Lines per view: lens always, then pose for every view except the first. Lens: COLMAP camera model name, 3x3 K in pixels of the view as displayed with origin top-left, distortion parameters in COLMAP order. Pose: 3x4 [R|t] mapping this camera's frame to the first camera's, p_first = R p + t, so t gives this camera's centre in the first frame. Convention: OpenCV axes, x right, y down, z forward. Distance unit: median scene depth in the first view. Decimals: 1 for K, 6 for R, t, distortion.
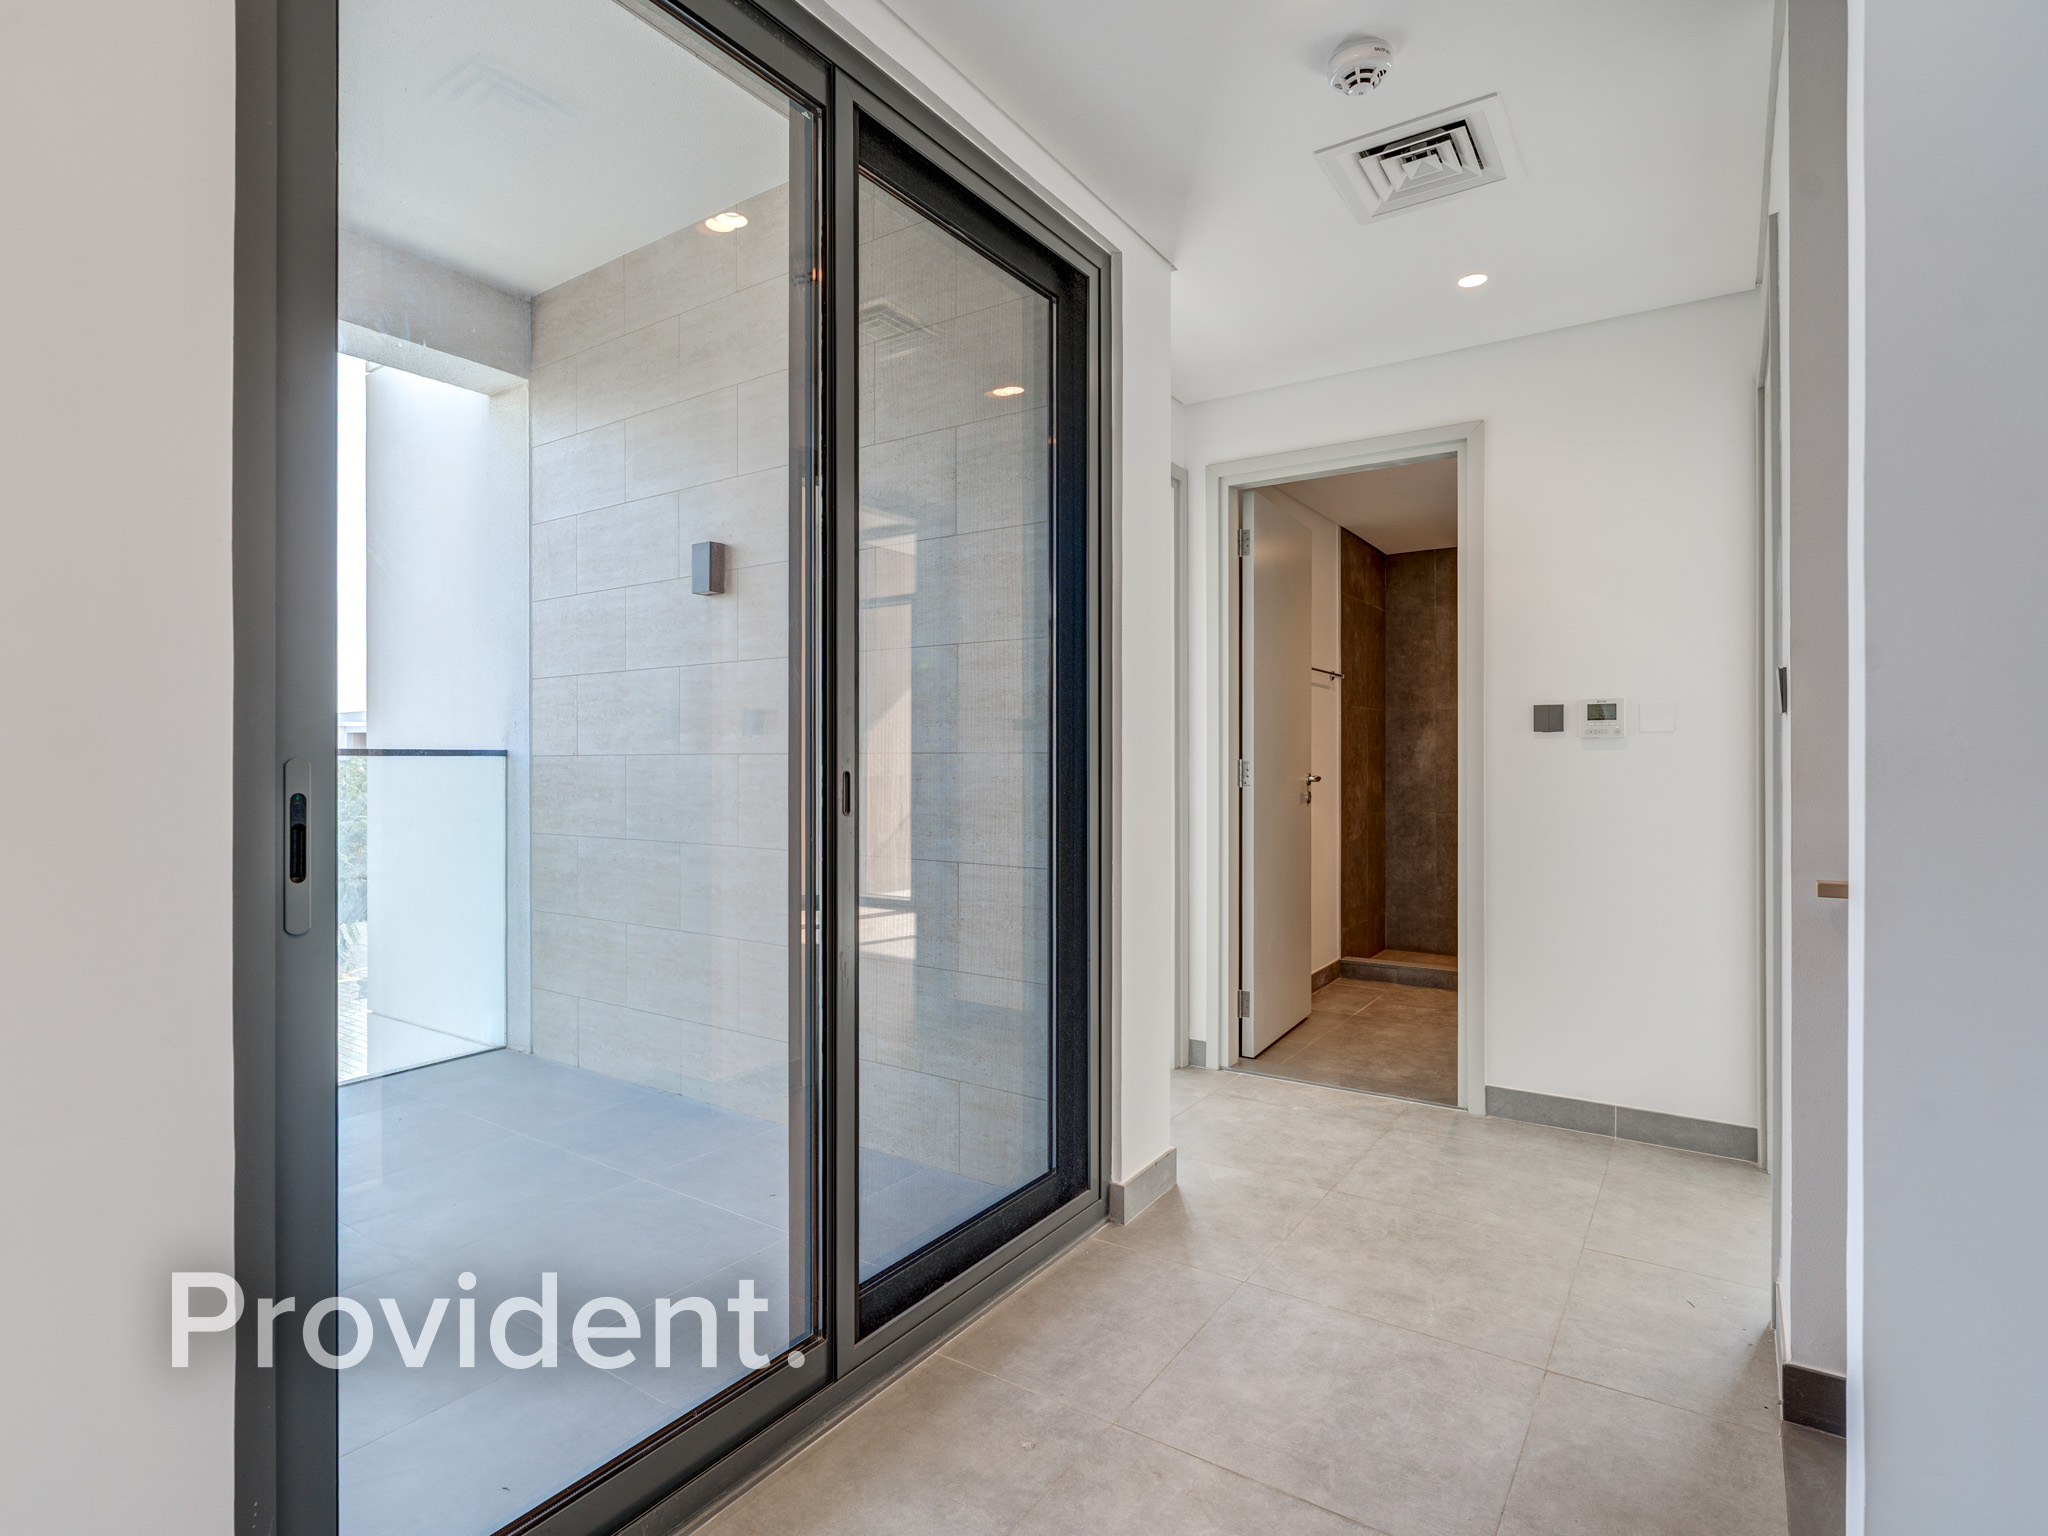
lens RADIAL K [[1048.6, 0, 1015.3], [0, 1048.6, 768.9], [0, 0, 1]] dist [-0.006082, 0.000816]
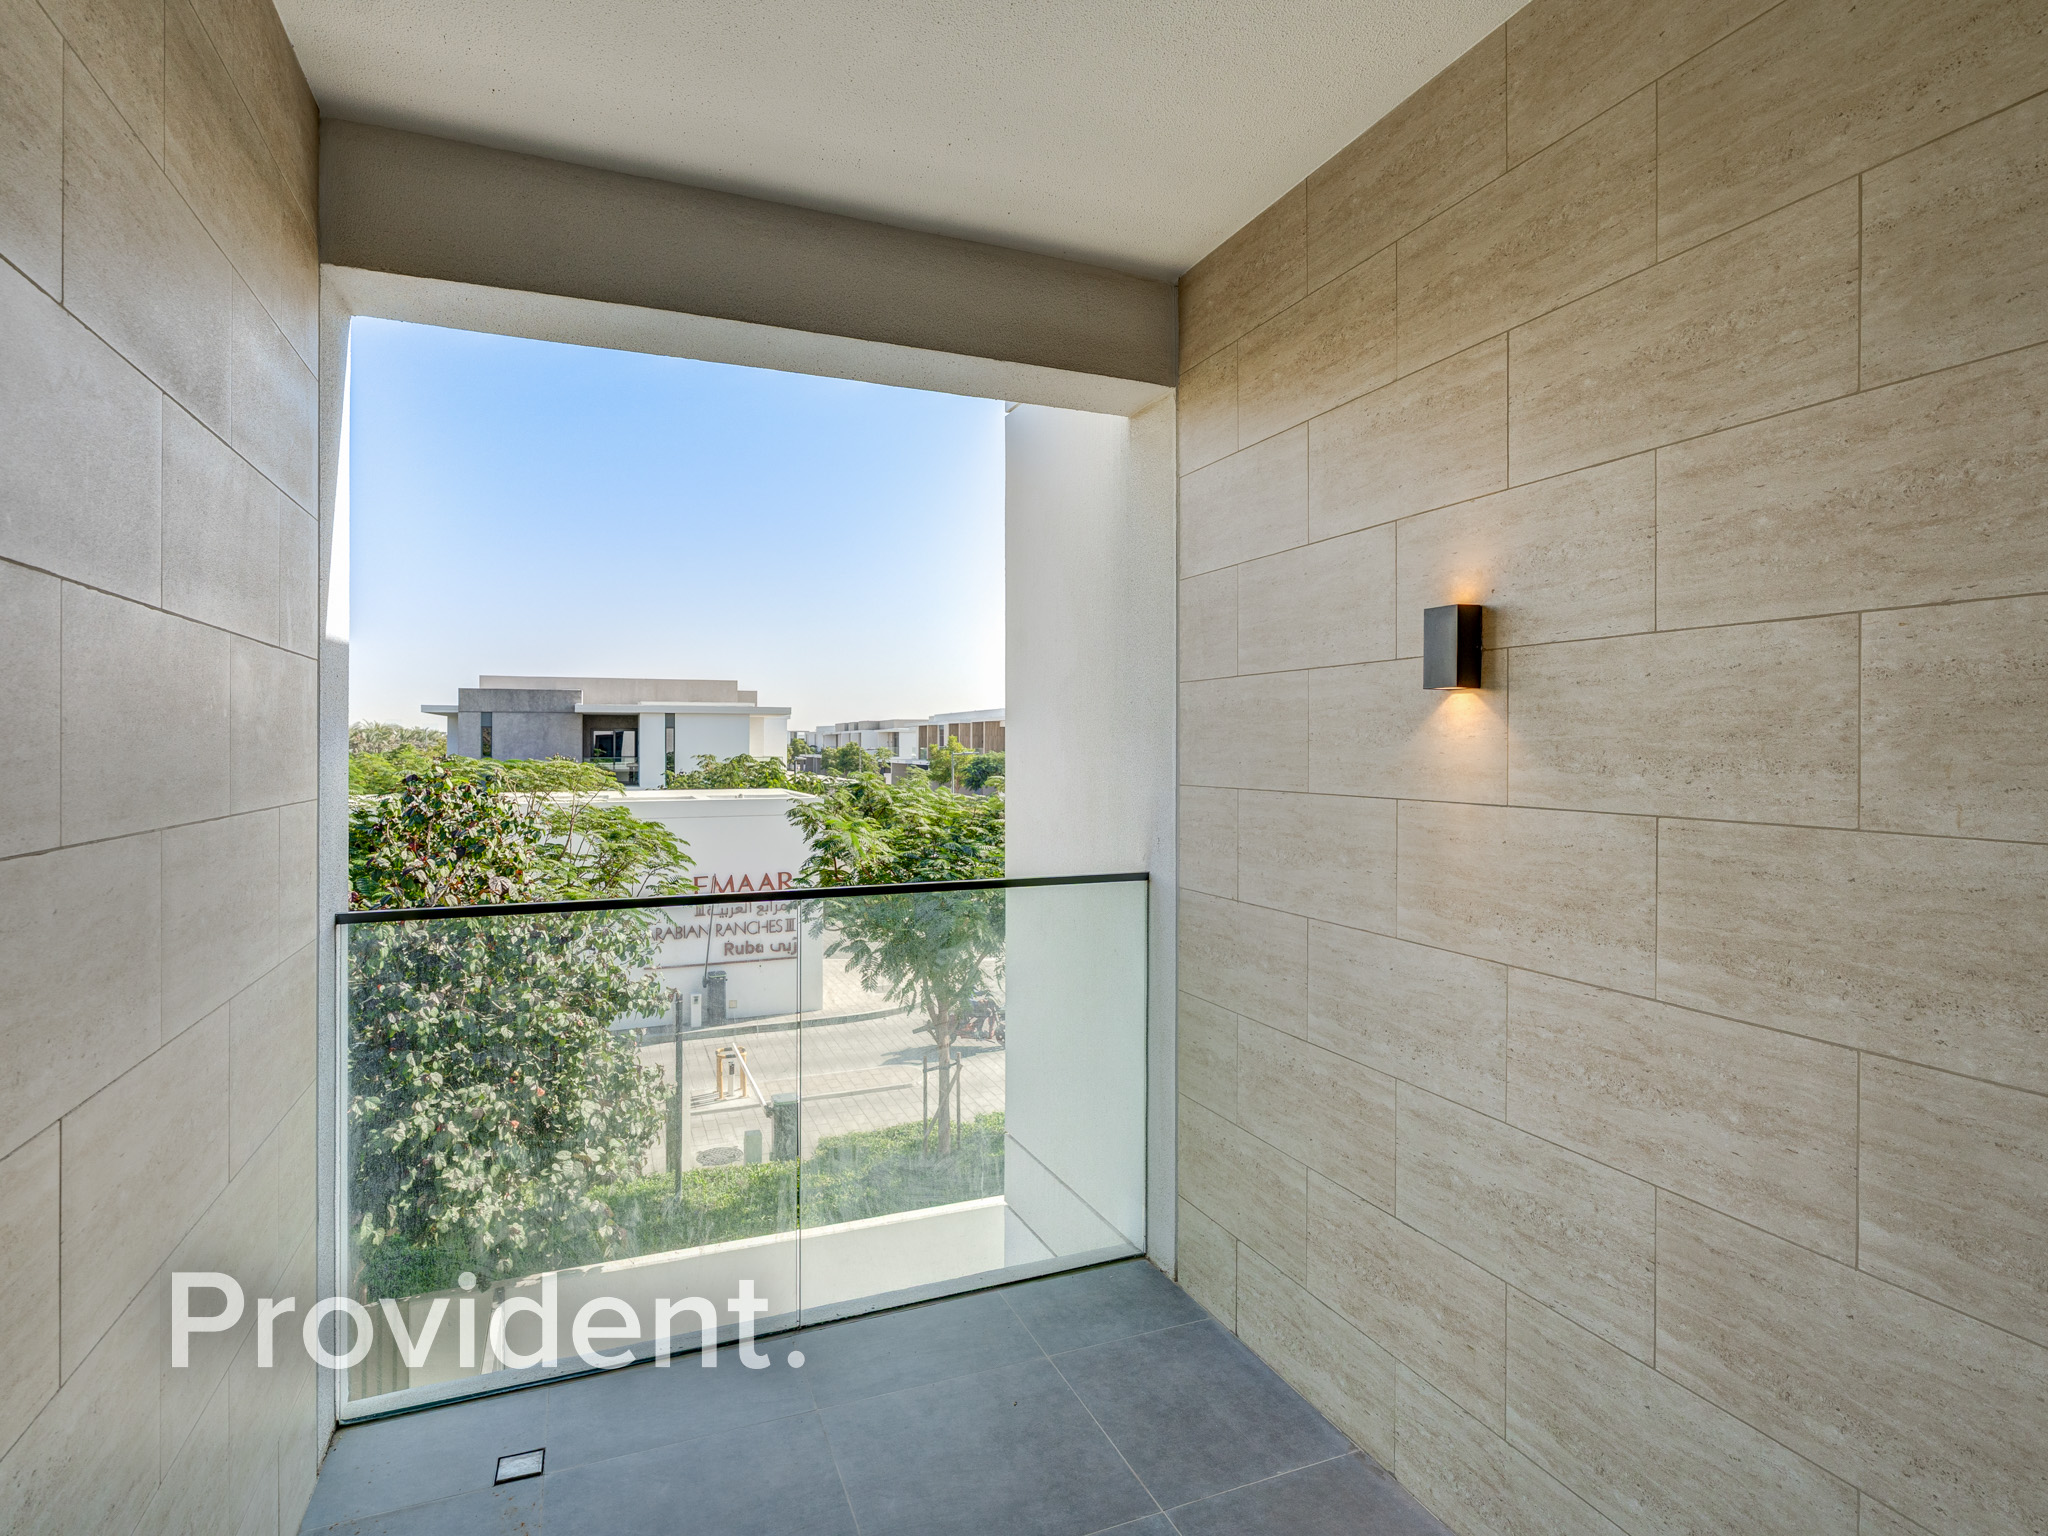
lens RADIAL K [[1048.6, 0, 1017.5], [0, 1048.6, 753.0], [0, 0, 1]] dist [-0.006082, 0.000816]
pose [[0.838005, 0.006457, -0.545624, -0.149358], [-0.002291, 0.999963, 0.008315, -0.116195], [0.545657, -0.005718, 0.837989, 0.307956]]
